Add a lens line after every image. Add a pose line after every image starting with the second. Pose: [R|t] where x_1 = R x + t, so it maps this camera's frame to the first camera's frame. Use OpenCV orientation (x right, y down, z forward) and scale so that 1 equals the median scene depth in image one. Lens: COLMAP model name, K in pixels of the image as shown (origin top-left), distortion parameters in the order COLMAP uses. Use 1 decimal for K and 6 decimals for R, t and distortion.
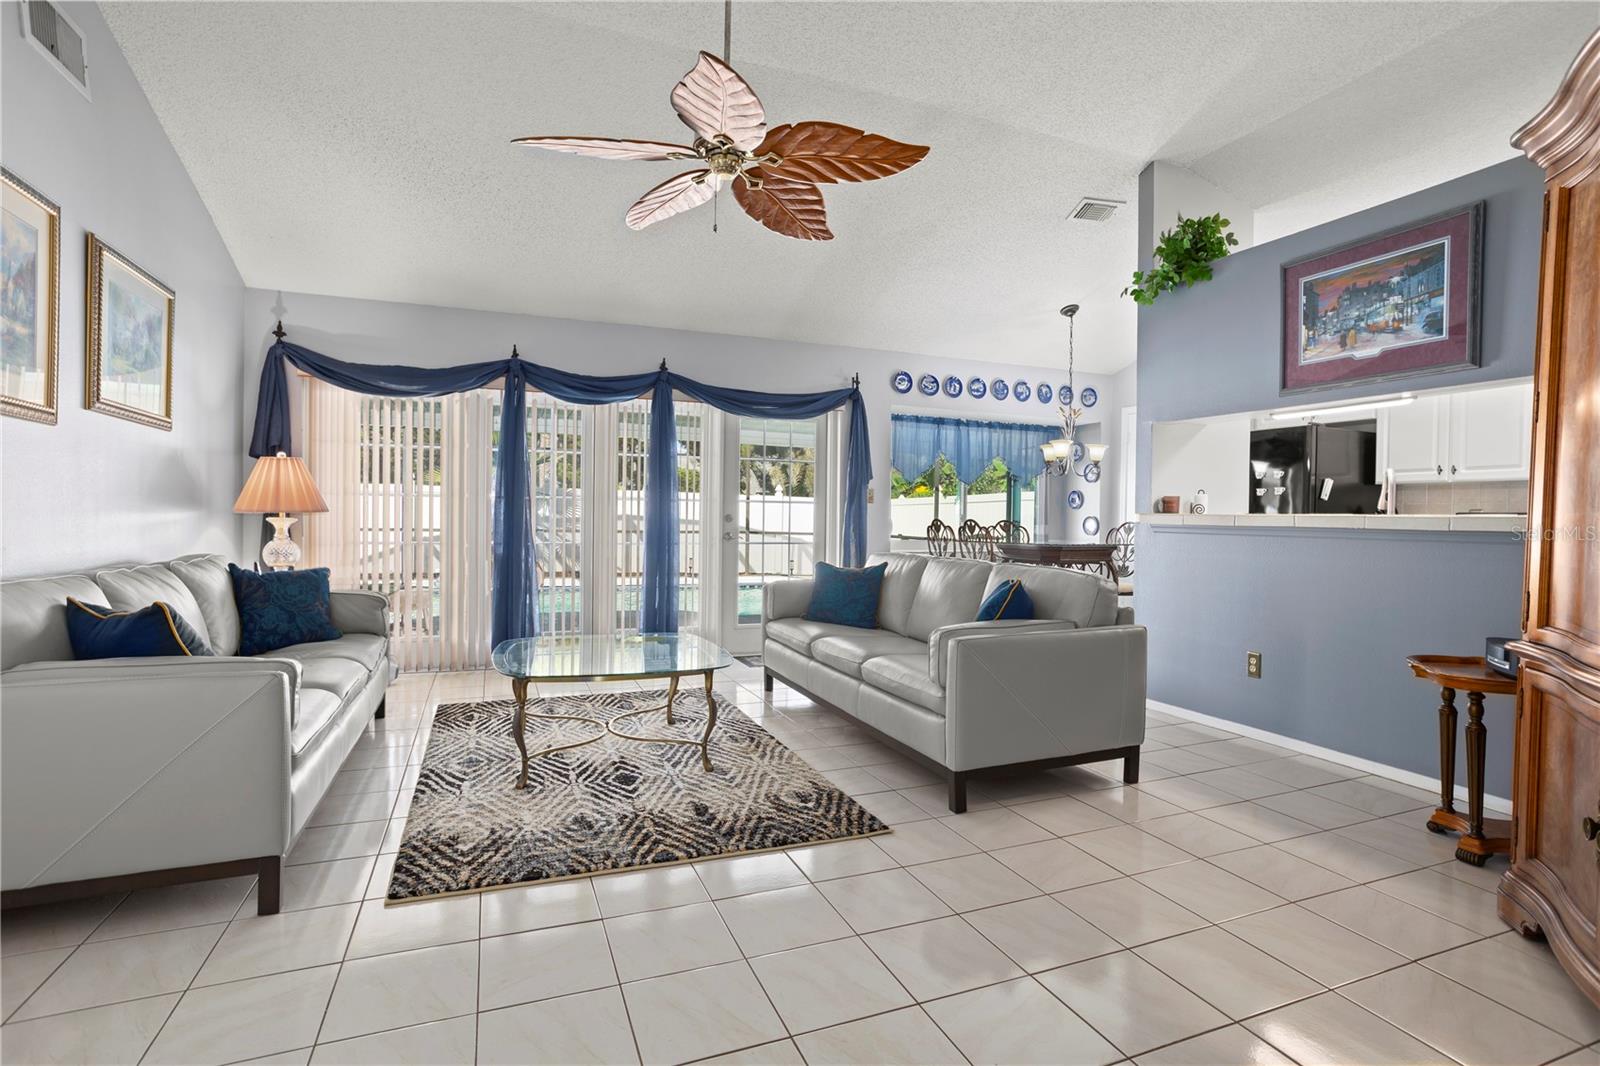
lens RADIAL K [[775.7, 0, 784.7], [0, 775.7, 532.7], [0, 0, 1]] dist [-0.037632, 0.021539]
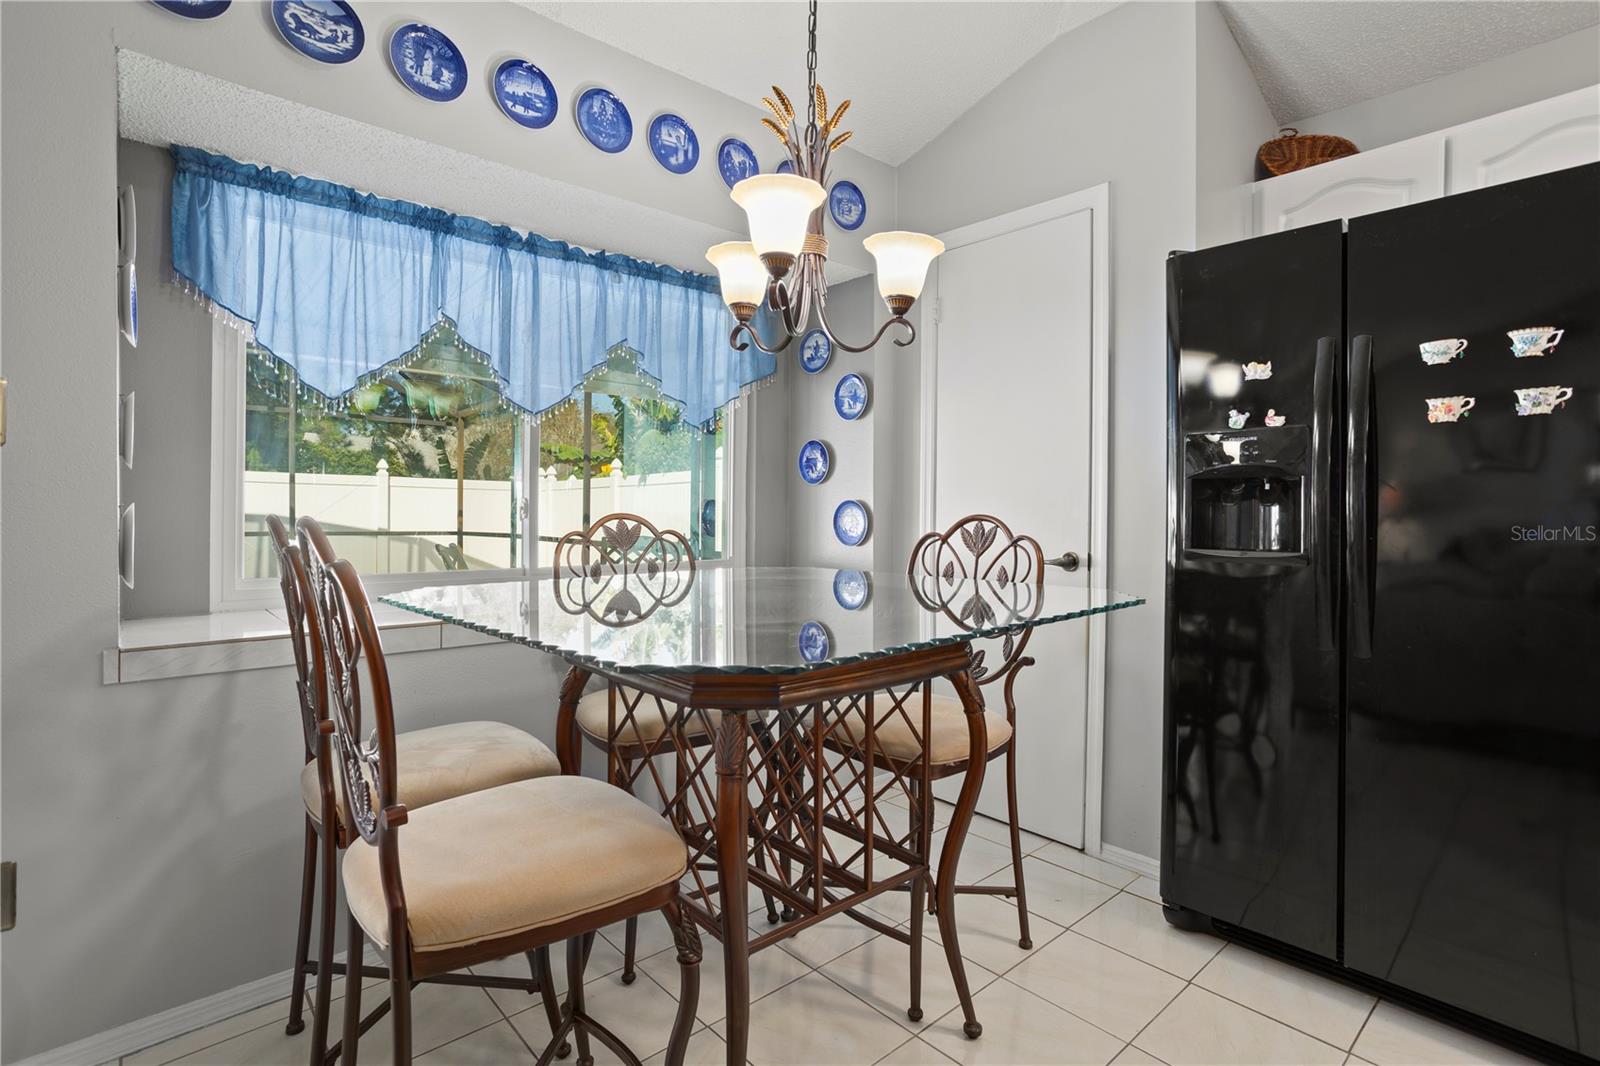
lens RADIAL K [[775.7, 0, 793.7], [0, 775.7, 531.2], [0, 0, 1]] dist [-0.037632, 0.021539]
pose [[0.937679, -0.019623, 0.346949, 0.435592], [0.015121, 0.999763, 0.015680, -0.022919], [-0.347174, -0.009457, 0.937753, 1.215049]]
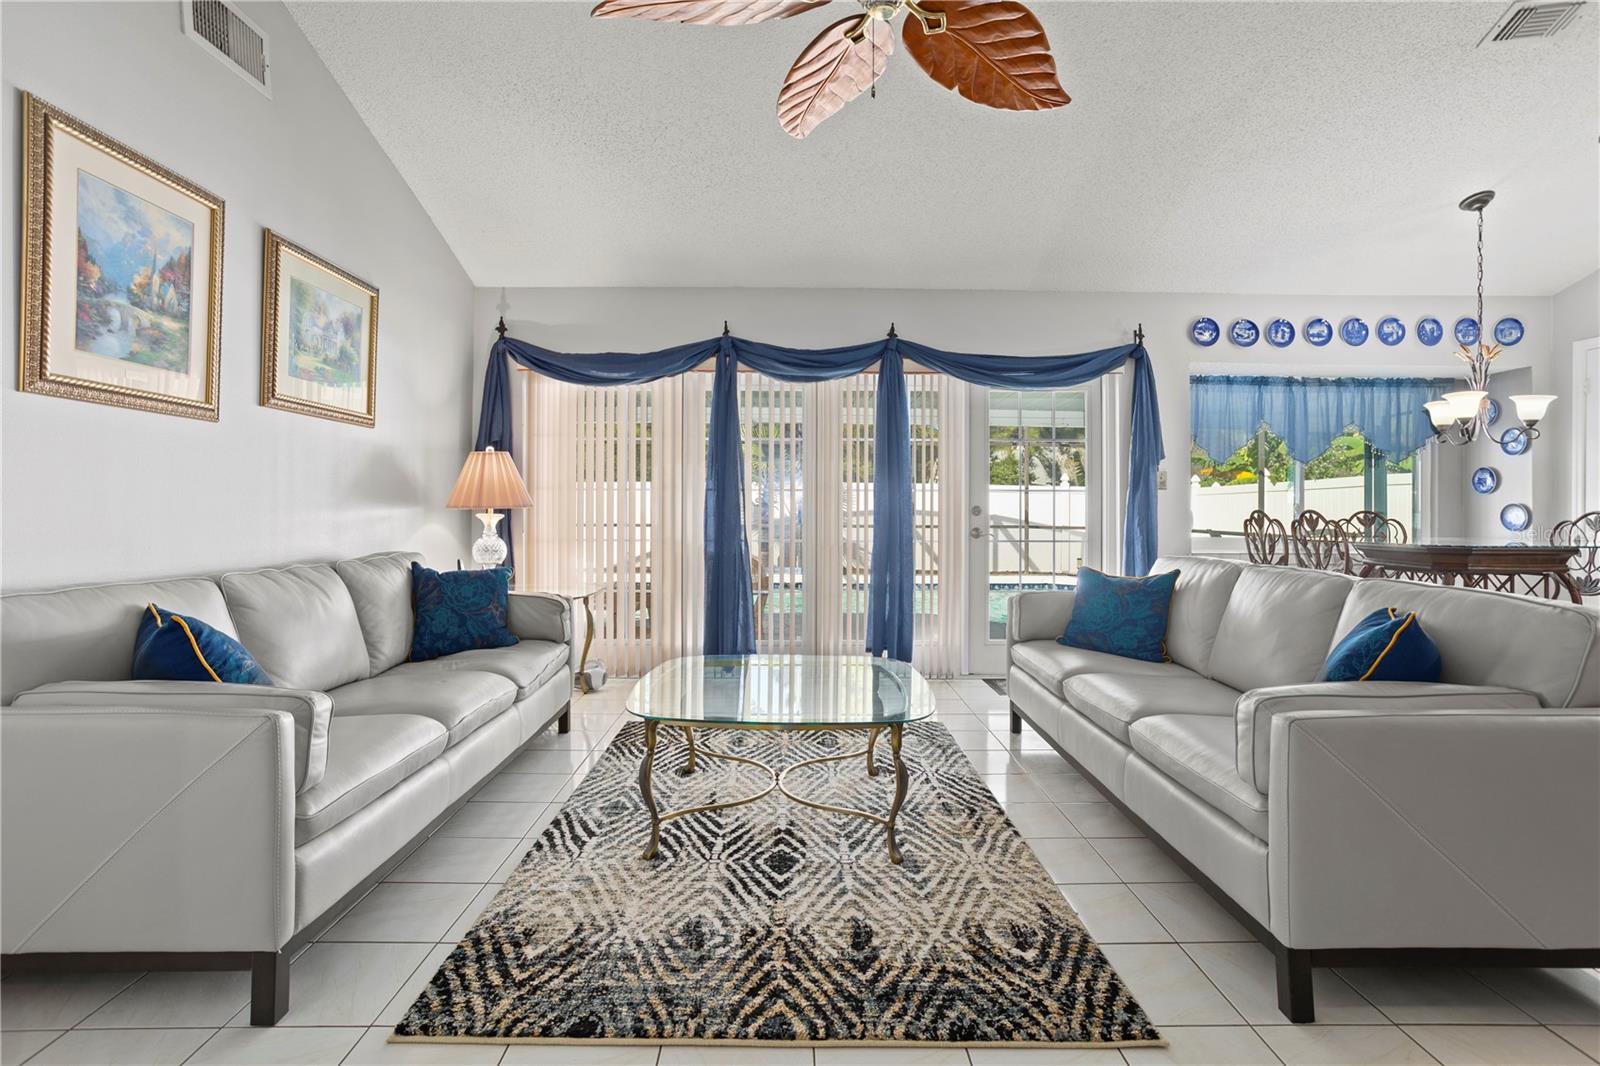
lens RADIAL K [[775.7, 0, 795.4], [0, 775.7, 502.9], [0, 0, 1]] dist [-0.037632, 0.021539]
pose [[0.936567, -0.011825, -0.350288, 0.063393], [0.001311, 0.999542, -0.030239, -0.004173], [0.350485, 0.027862, 0.936154, 0.262930]]
